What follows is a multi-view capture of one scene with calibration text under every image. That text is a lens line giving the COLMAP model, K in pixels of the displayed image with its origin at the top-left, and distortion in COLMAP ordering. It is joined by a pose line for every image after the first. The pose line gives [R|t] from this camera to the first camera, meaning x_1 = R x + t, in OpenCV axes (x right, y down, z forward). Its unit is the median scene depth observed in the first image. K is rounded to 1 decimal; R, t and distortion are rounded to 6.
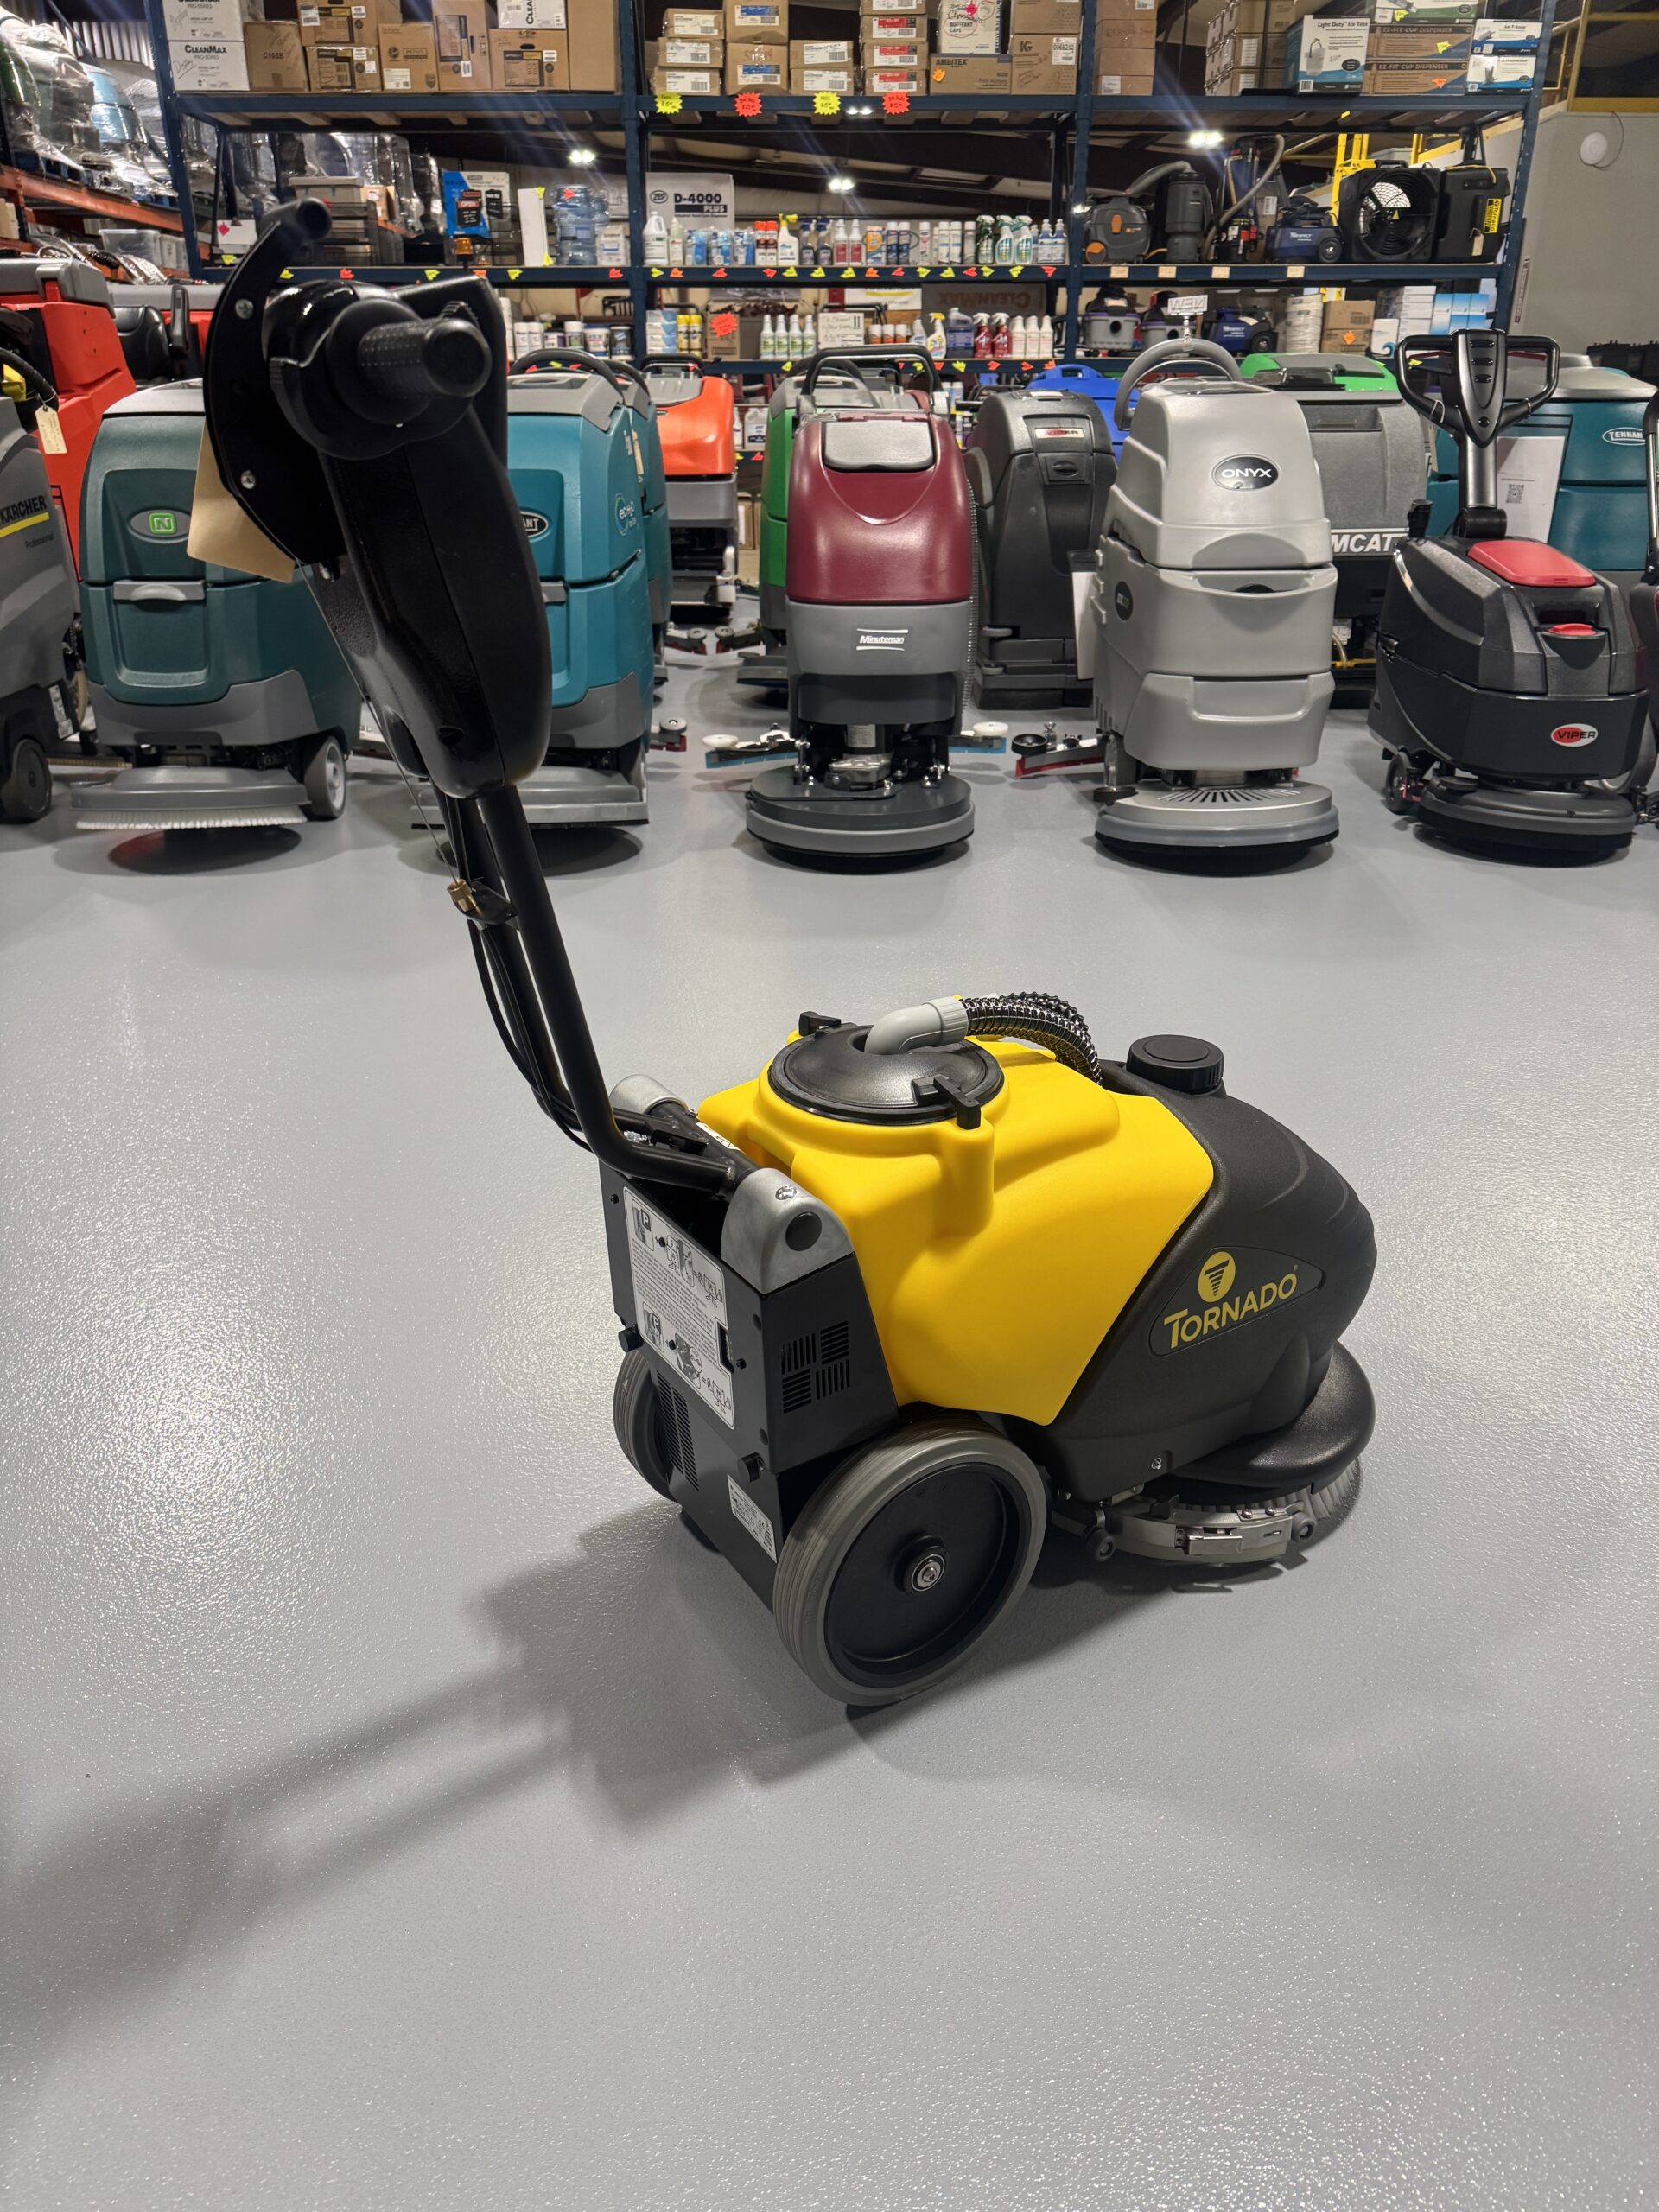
lens RADIAL K [[1552.1, 0, 832.4], [0, 1552.1, 1076.5], [0, 0, 1]] dist [-0.001919, -0.023159]
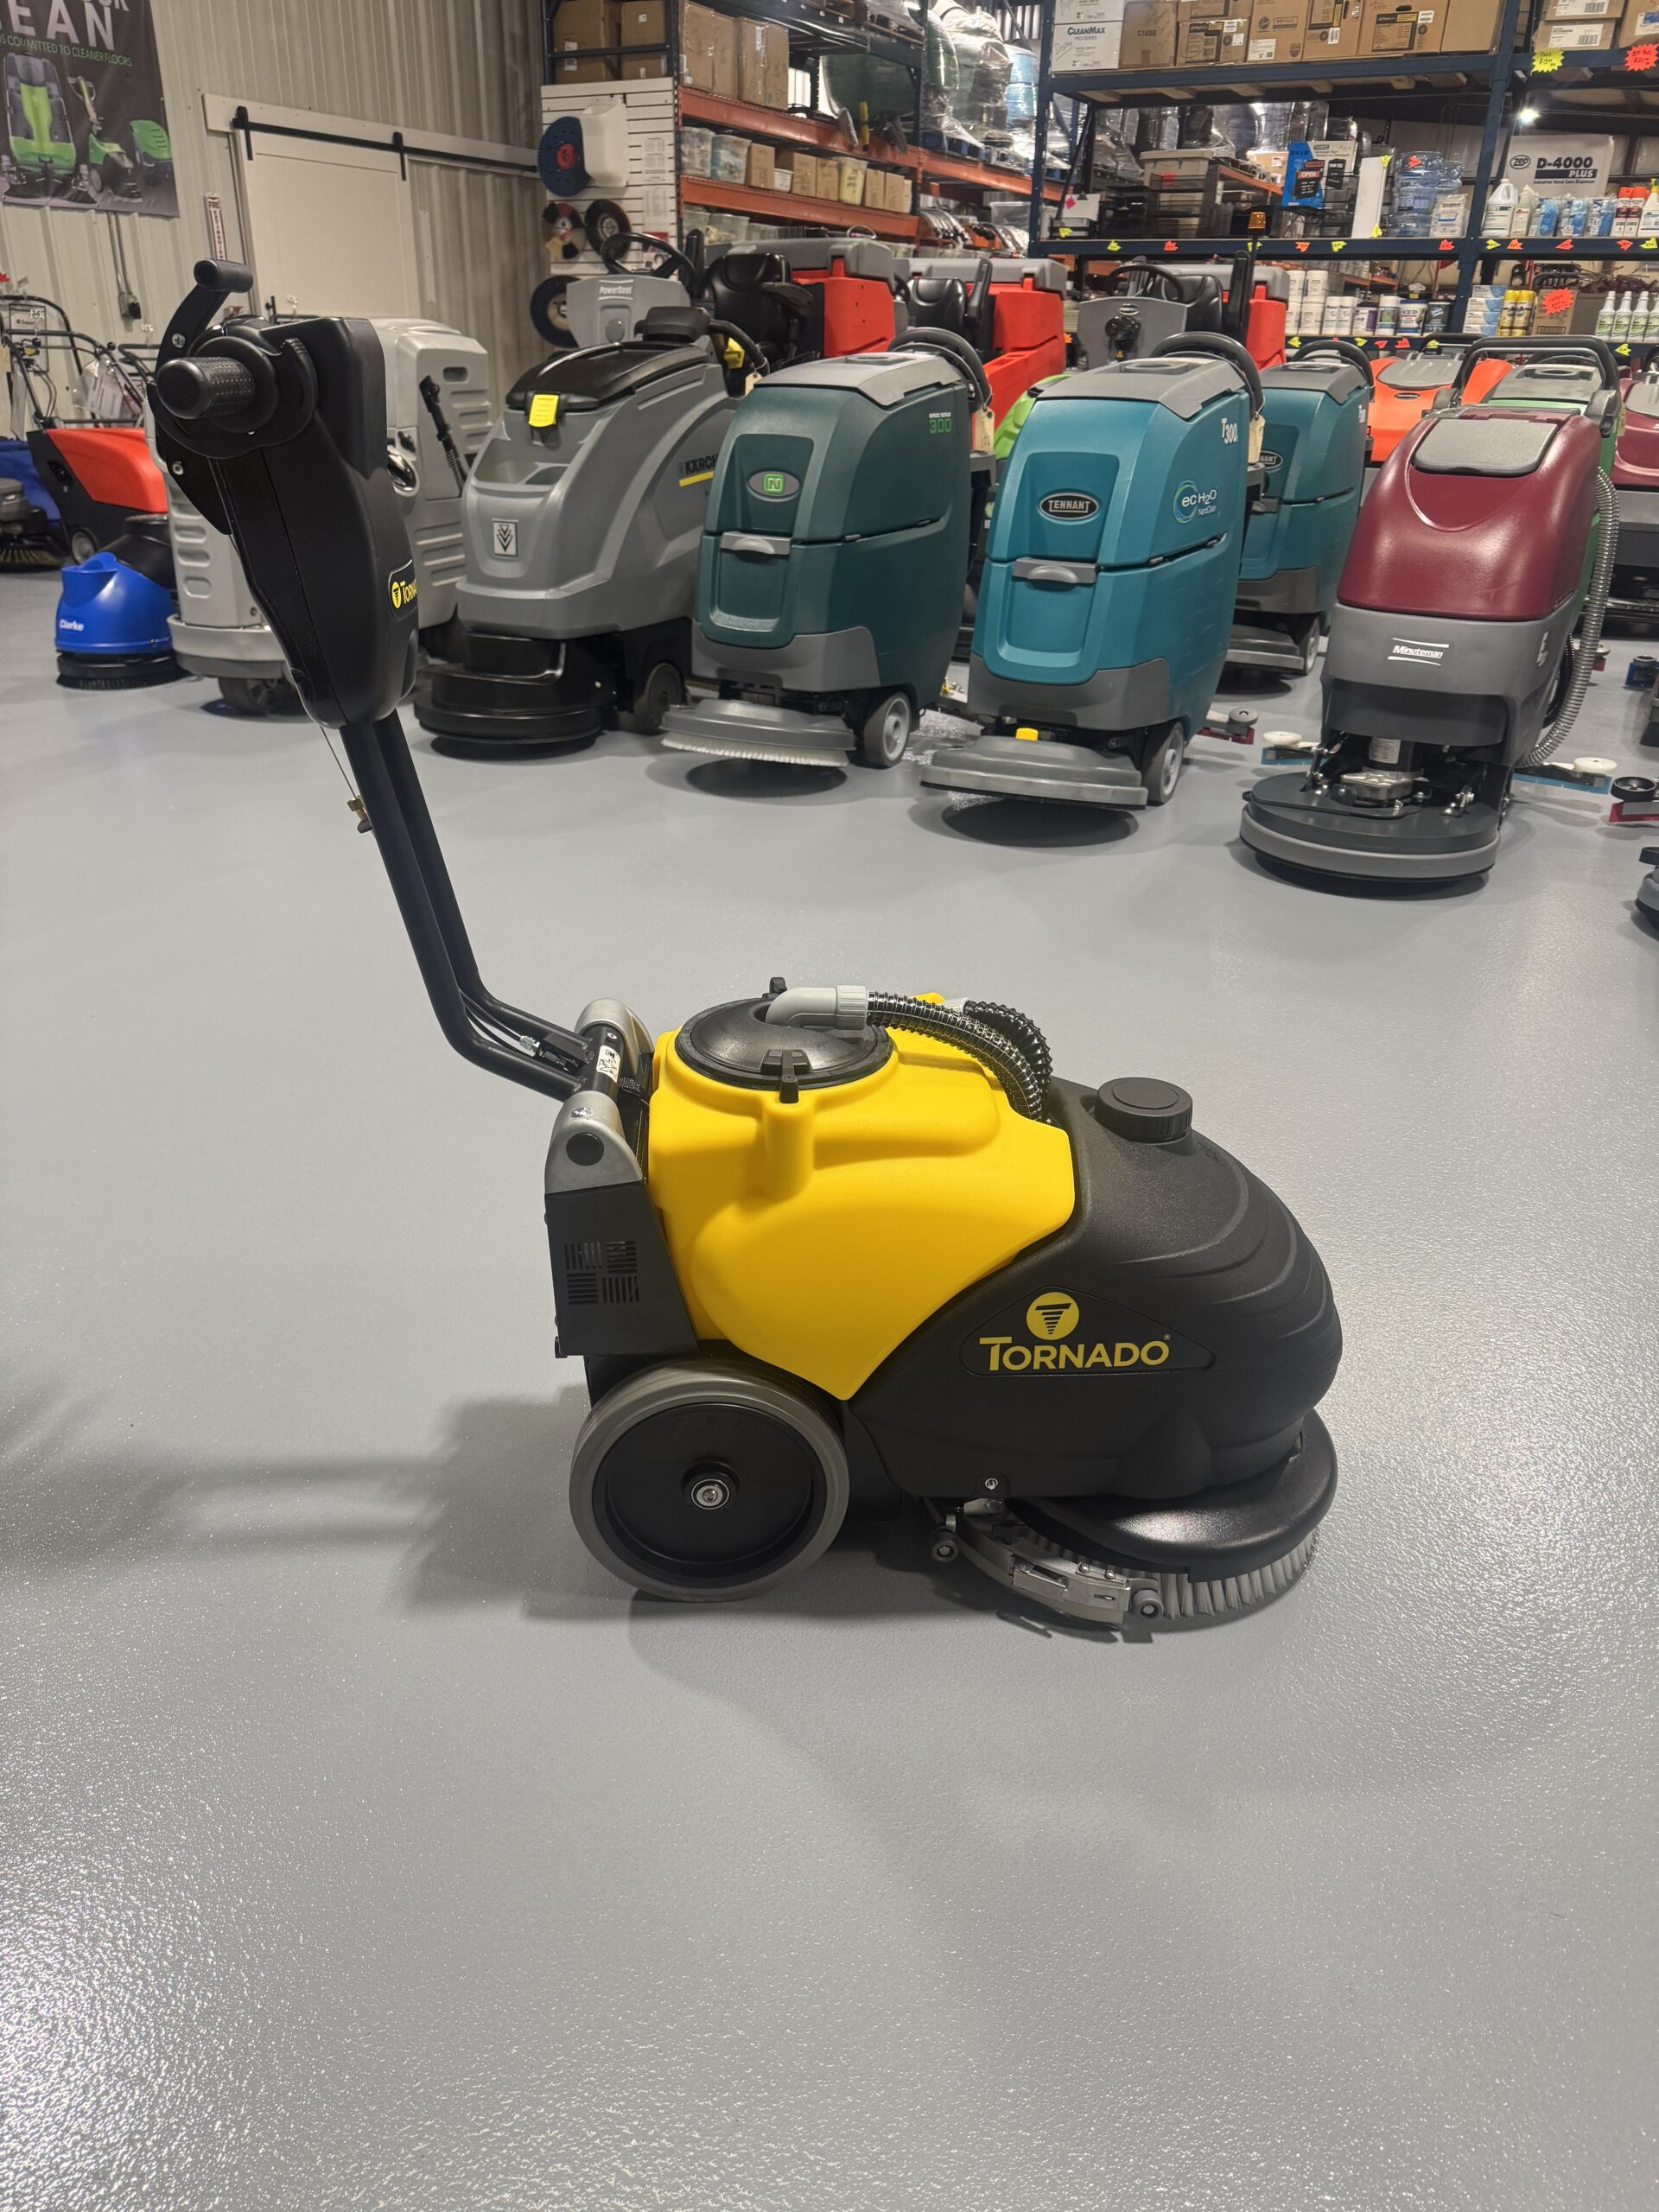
lens RADIAL K [[1493.7, 0, 781.2], [0, 1493.7, 1100.3], [0, 0, 1]] dist [0.128462, -0.317693]
pose [[0.872840, 0.226992, -0.432000, 0.152884], [-0.210112, 0.973786, 0.087147, -0.016601], [0.440457, 0.014703, 0.897653, 0.019313]]
